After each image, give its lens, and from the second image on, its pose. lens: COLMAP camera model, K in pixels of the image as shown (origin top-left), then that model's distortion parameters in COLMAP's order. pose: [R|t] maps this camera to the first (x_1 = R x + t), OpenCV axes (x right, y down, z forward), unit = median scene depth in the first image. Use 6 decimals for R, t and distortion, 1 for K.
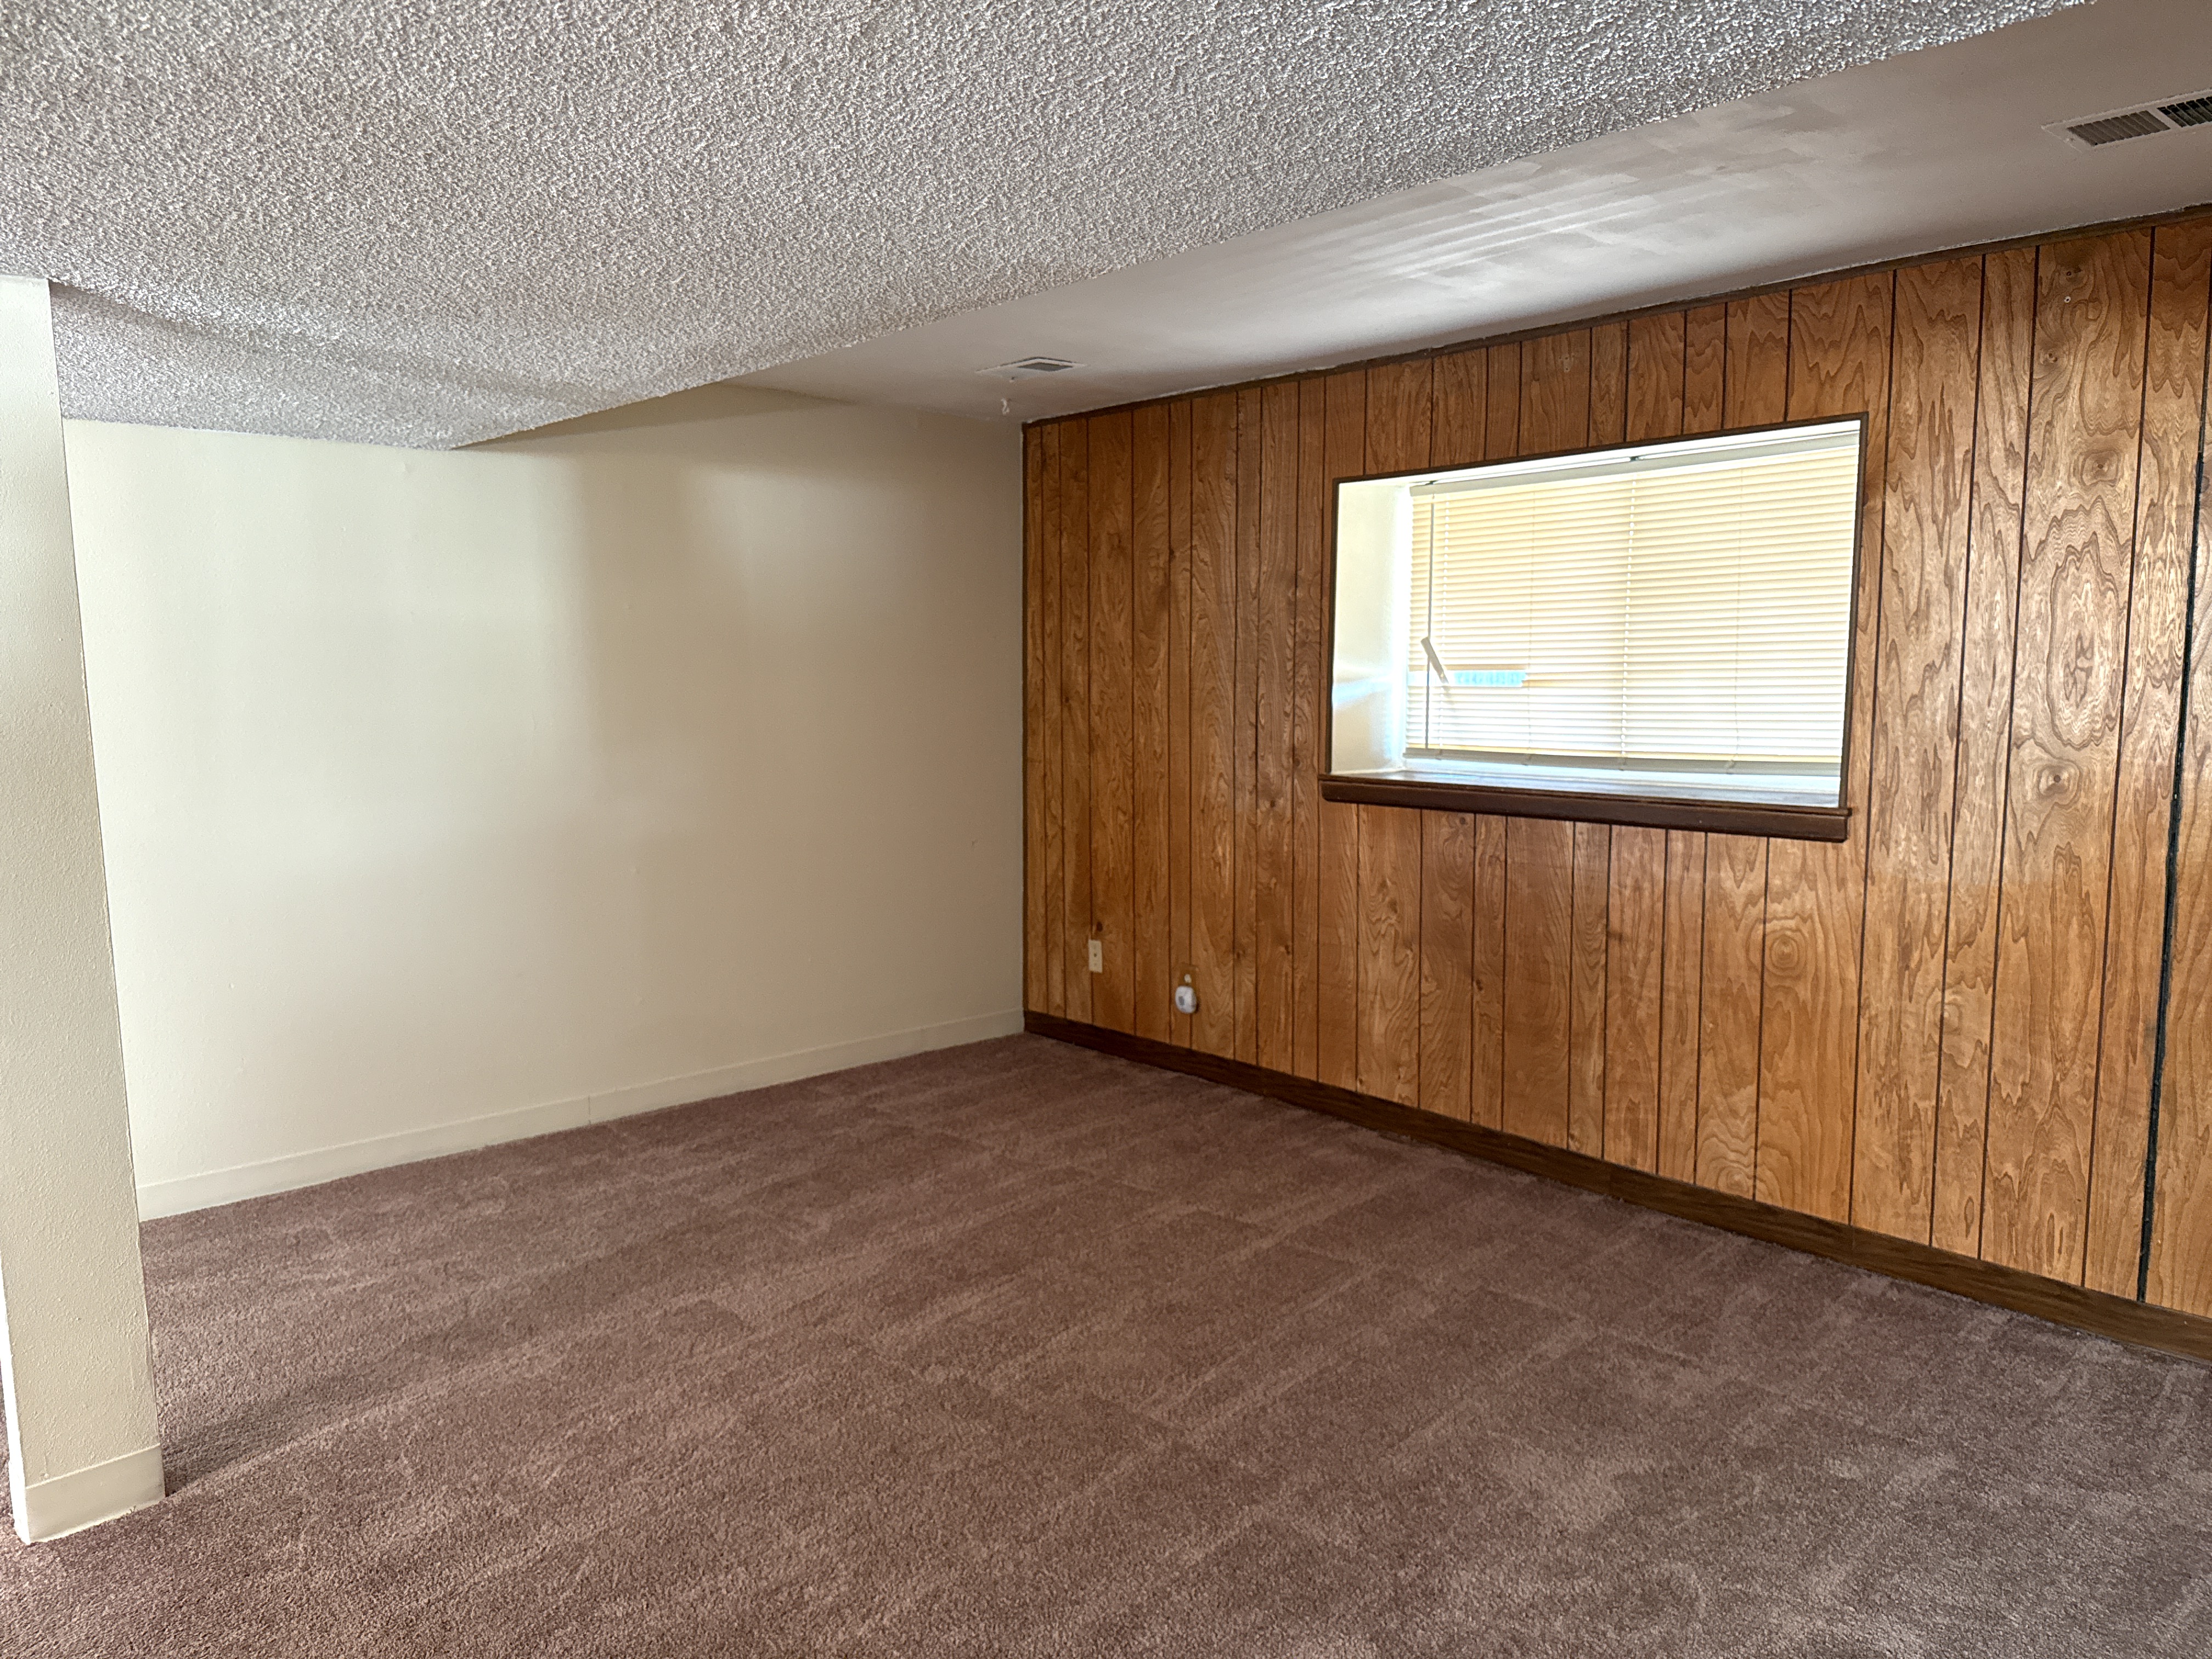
lens RADIAL K [[1571.9, 0, 1110.9], [0, 1571.9, 822.9], [0, 0, 1]] dist [0.002736, -0.007168]
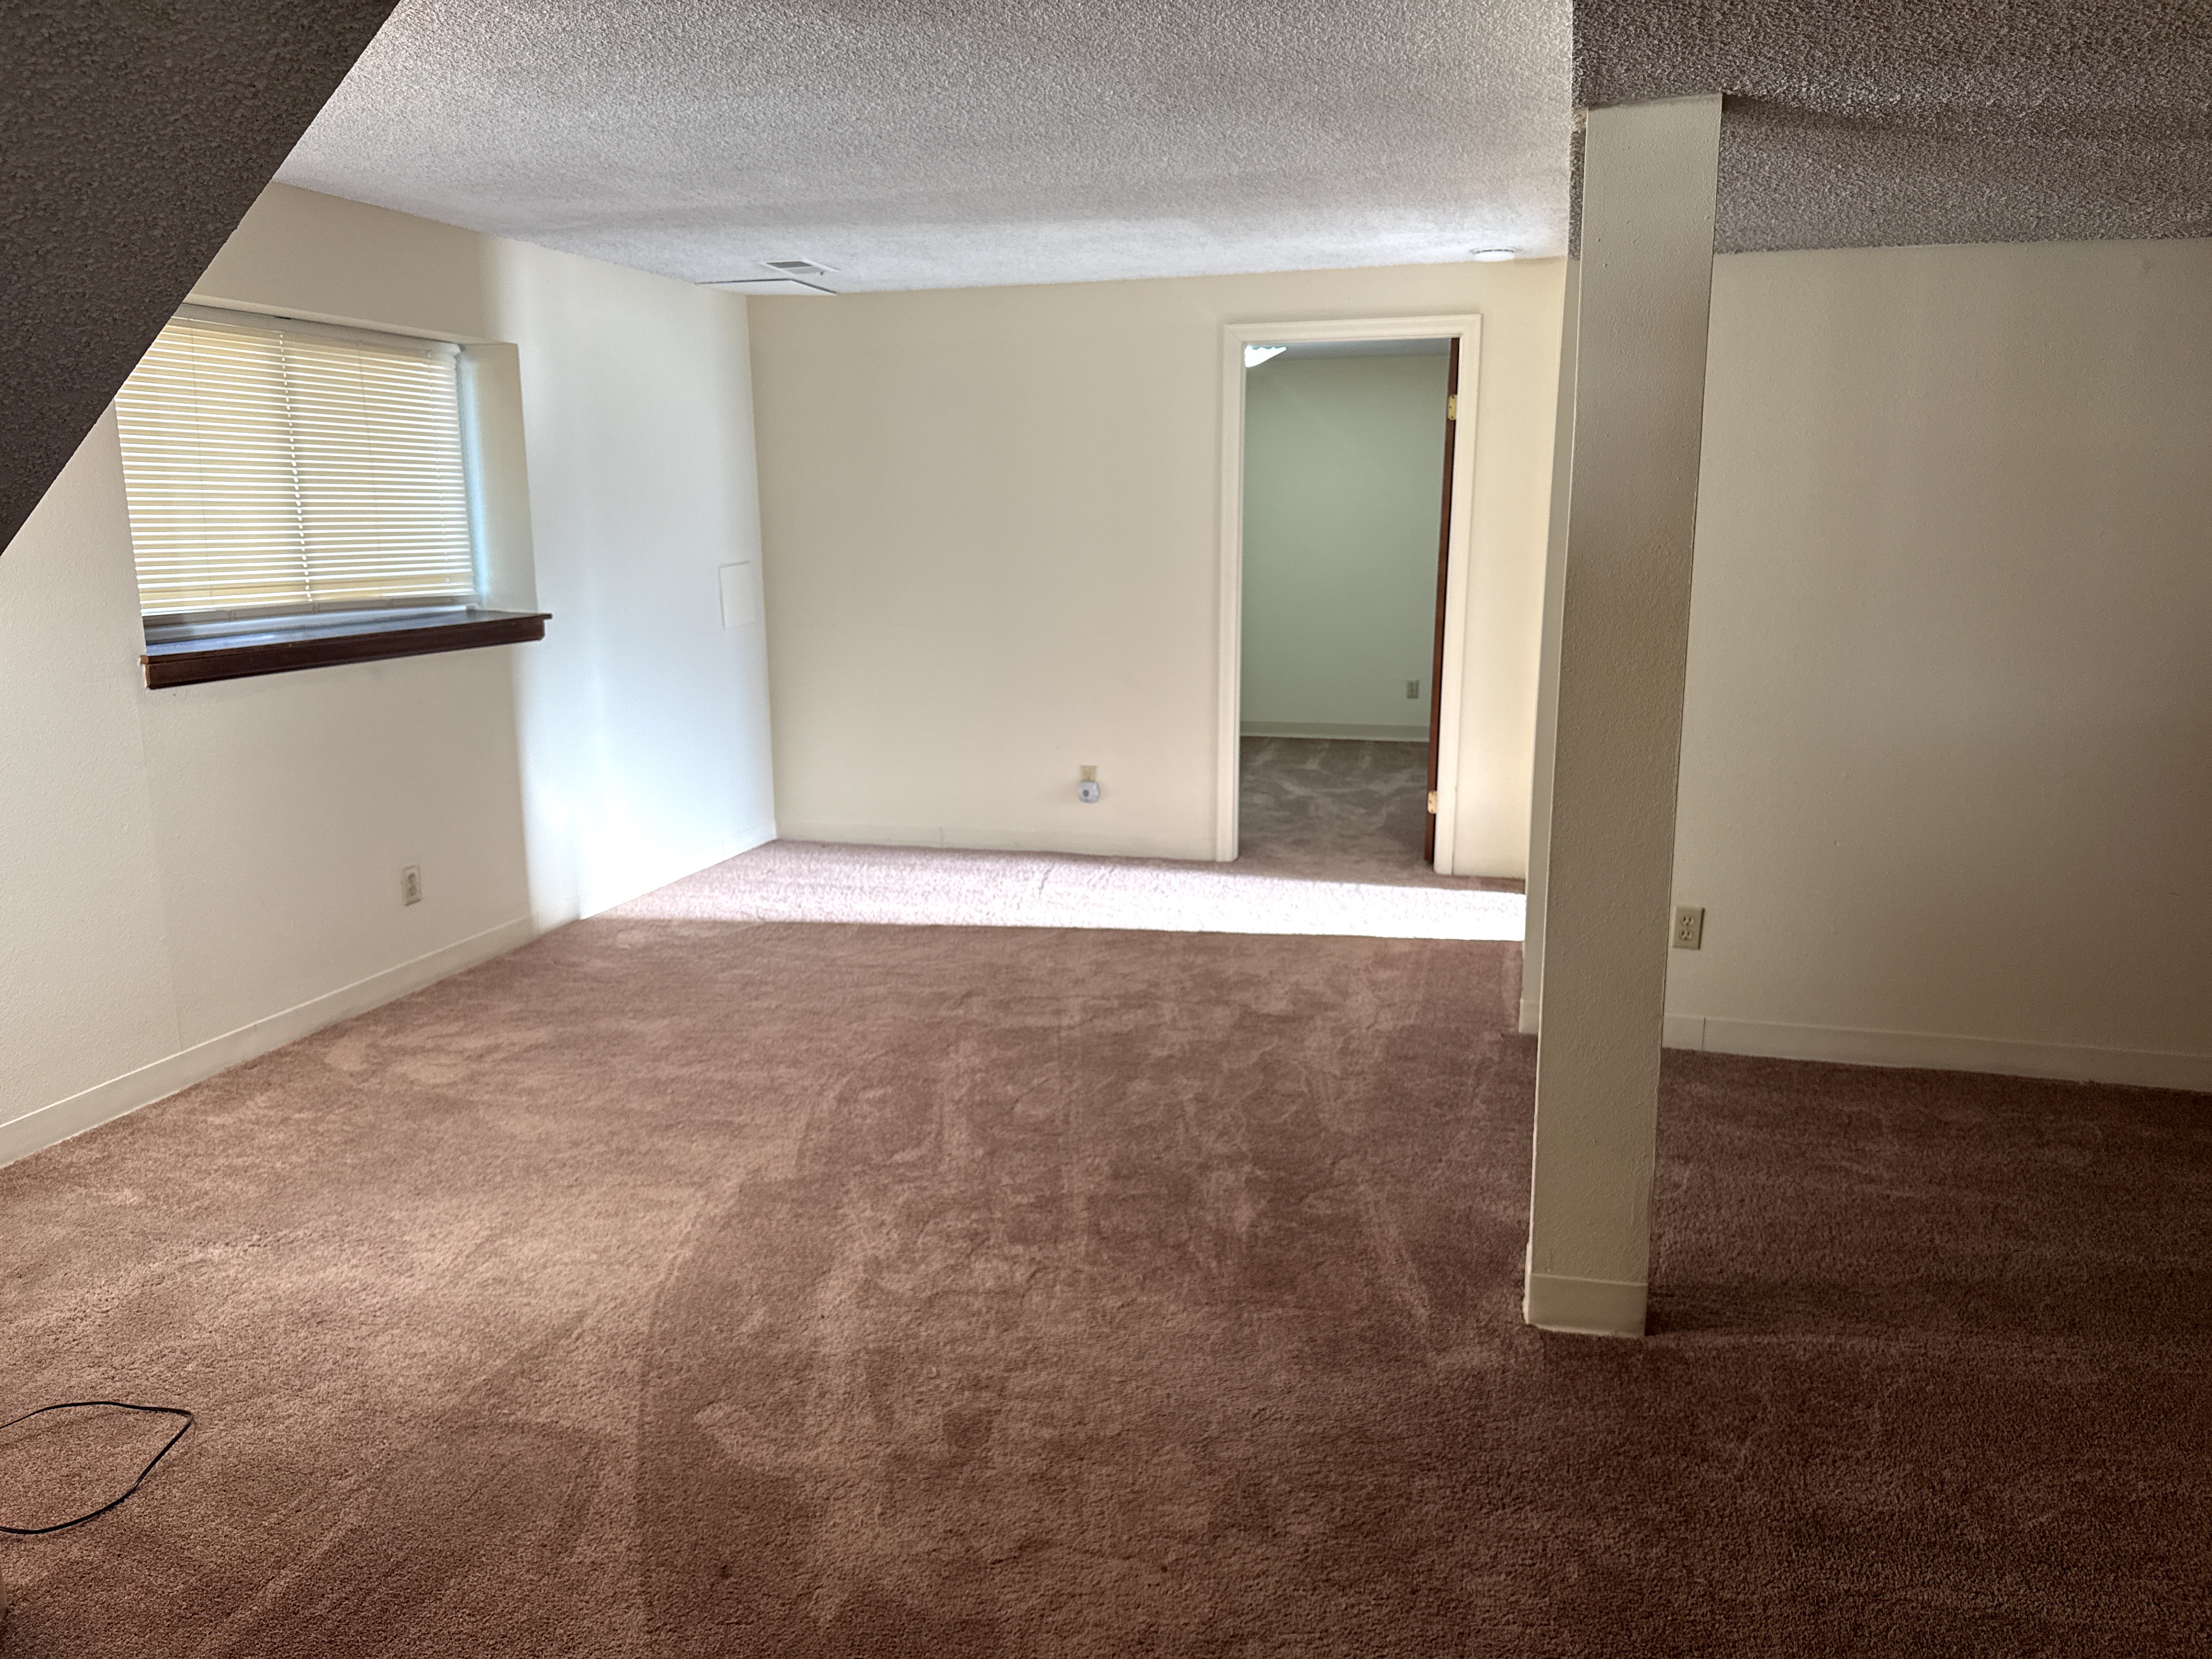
lens RADIAL K [[1571.9, 0, 1108.5], [0, 1571.9, 835.6], [0, 0, 1]] dist [0.002736, -0.007168]
pose [[0.534927, 0.181412, -0.825193, -0.005291], [-0.091924, 0.983375, 0.156598, -0.015397], [0.839883, -0.007913, 0.542710, 0.144049]]
